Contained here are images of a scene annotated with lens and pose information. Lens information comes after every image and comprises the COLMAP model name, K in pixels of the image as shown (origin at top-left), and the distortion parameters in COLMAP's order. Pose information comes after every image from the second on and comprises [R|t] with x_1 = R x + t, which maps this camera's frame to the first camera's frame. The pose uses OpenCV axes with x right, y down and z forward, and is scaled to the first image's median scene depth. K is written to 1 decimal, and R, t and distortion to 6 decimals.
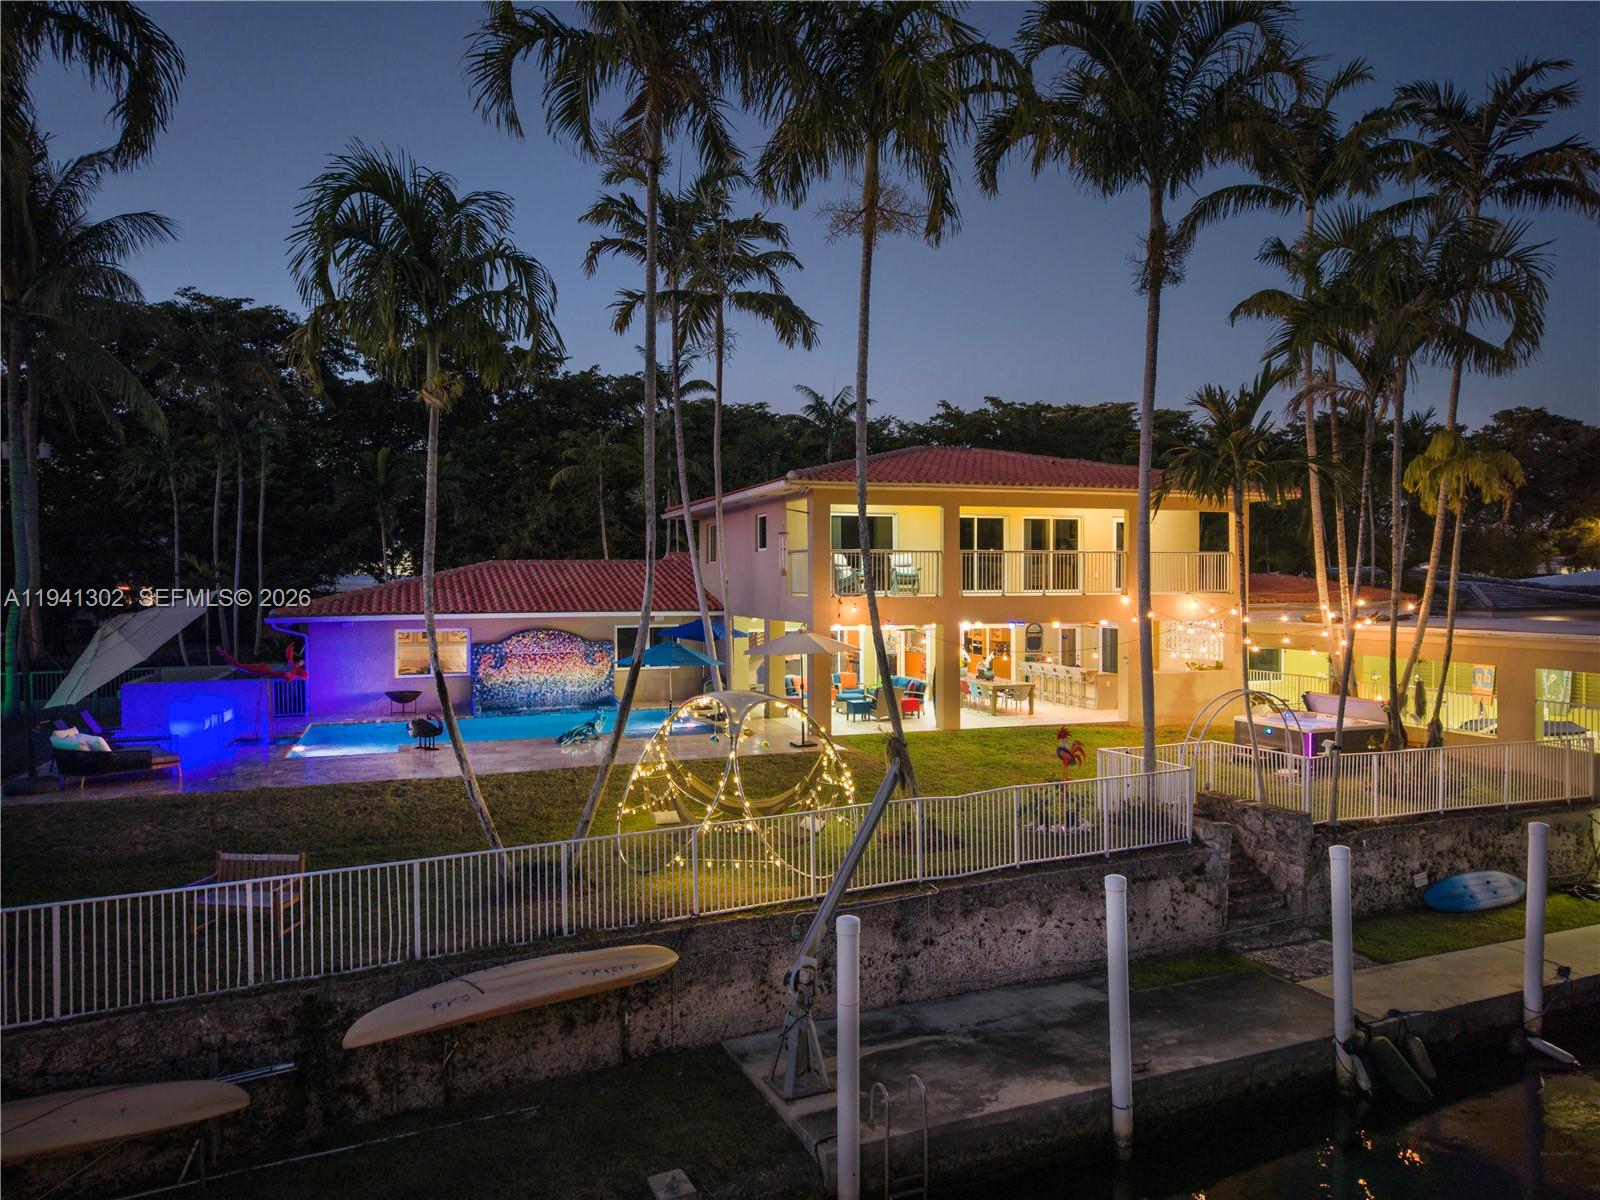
lens RADIAL K [[1066.4, 0, 800.0], [0, 1066.4, 600.0], [0, 0, 1]] dist [0.041914, -0.060689]
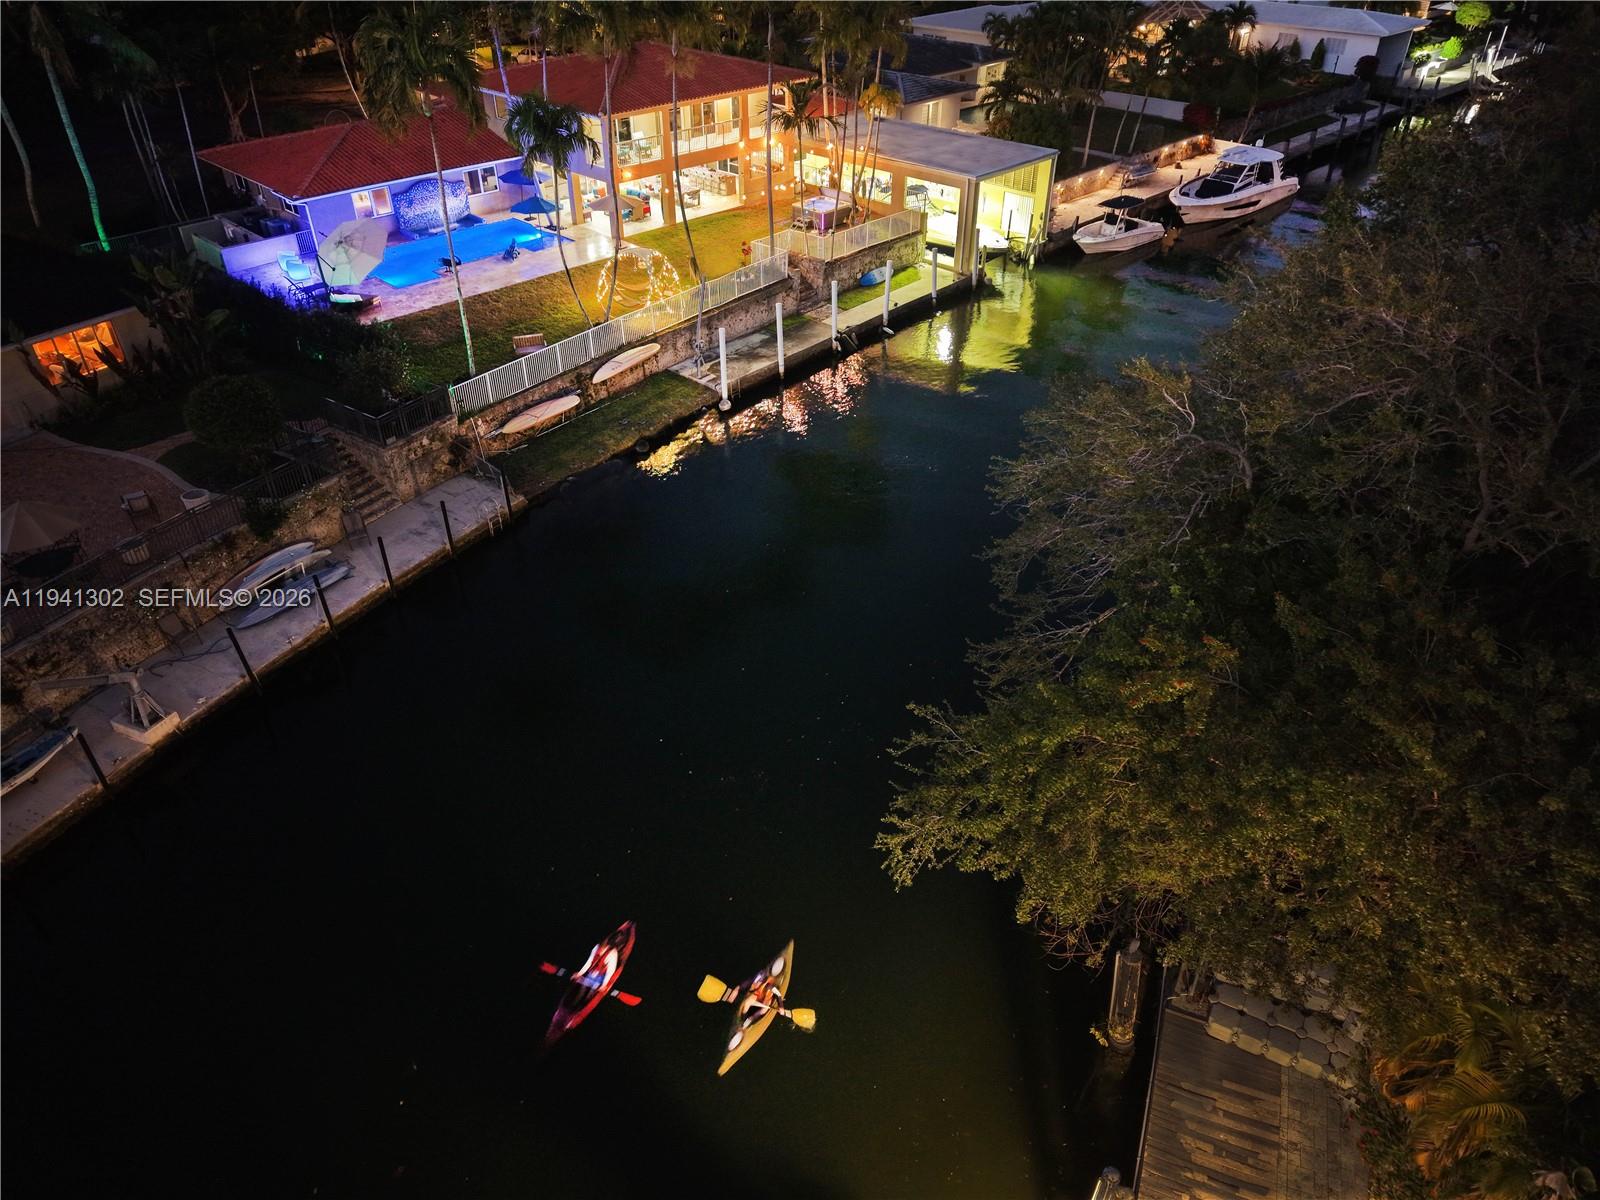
lens RADIAL K [[1066.4, 0, 800.0], [0, 1066.4, 600.0], [0, 0, 1]] dist [0.041914, -0.060689]
pose [[0.902943, -0.248430, 0.350680, -0.826461], [0.005859, 0.823031, 0.567966, -0.694011], [-0.429721, -0.510787, 0.744606, -1.590714]]
